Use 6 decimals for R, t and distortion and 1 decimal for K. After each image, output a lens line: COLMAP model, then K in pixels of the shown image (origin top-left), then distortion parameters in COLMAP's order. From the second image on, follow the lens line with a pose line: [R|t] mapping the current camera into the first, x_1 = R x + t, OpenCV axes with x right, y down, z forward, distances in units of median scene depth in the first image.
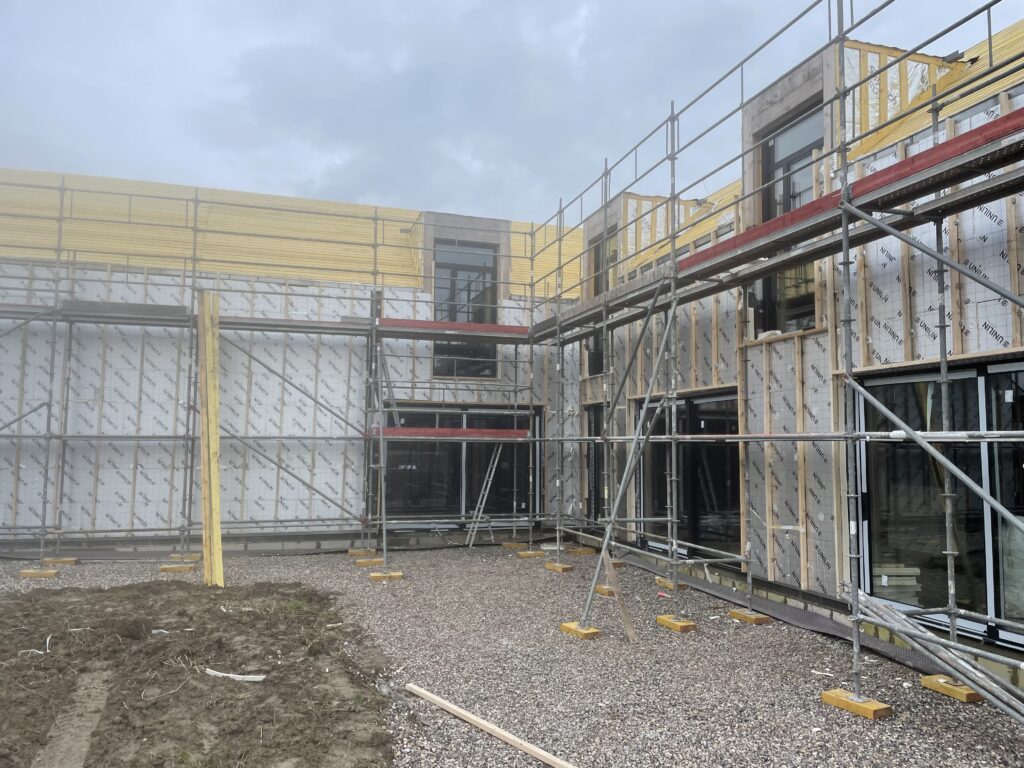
lens RADIAL K [[780.2, 0, 512.0], [0, 780.2, 384.0], [0, 0, 1]] dist [0.083972, -0.127008]
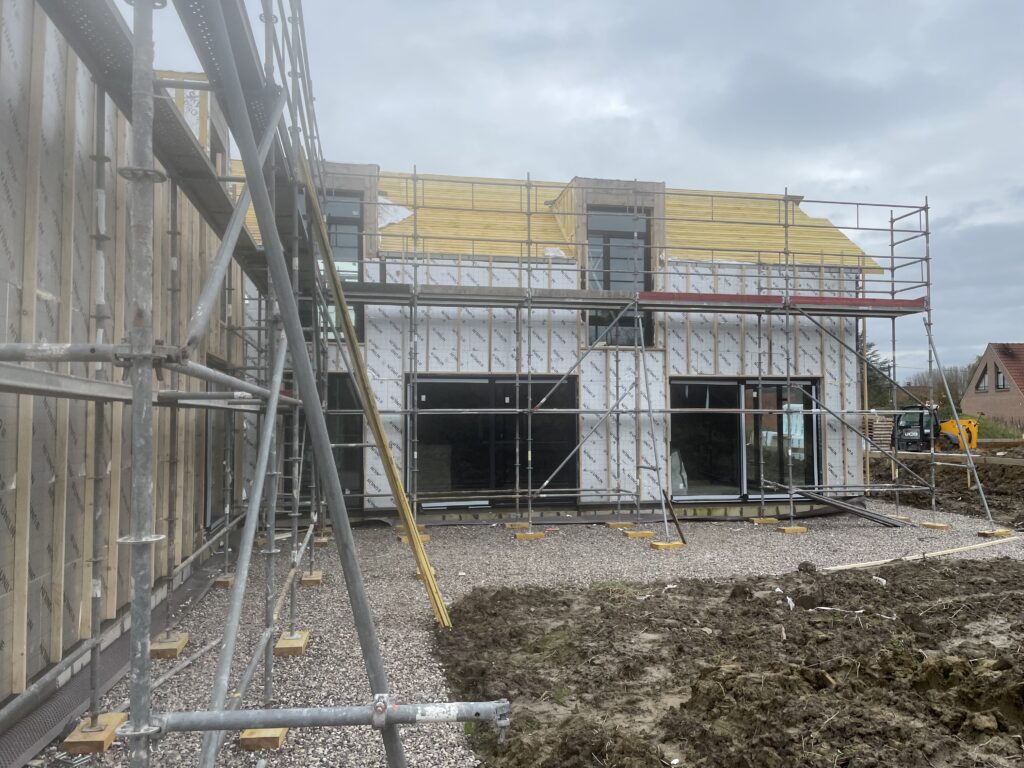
lens RADIAL K [[794.4, 0, 511.3], [0, 794.4, 370.5], [0, 0, 1]] dist [0.085771, -0.138169]
pose [[0.085720, 0.065329, 0.994175, -1.233932], [-0.070987, 0.995712, -0.059310, 0.094240], [-0.993787, -0.065490, 0.089990, 1.031996]]
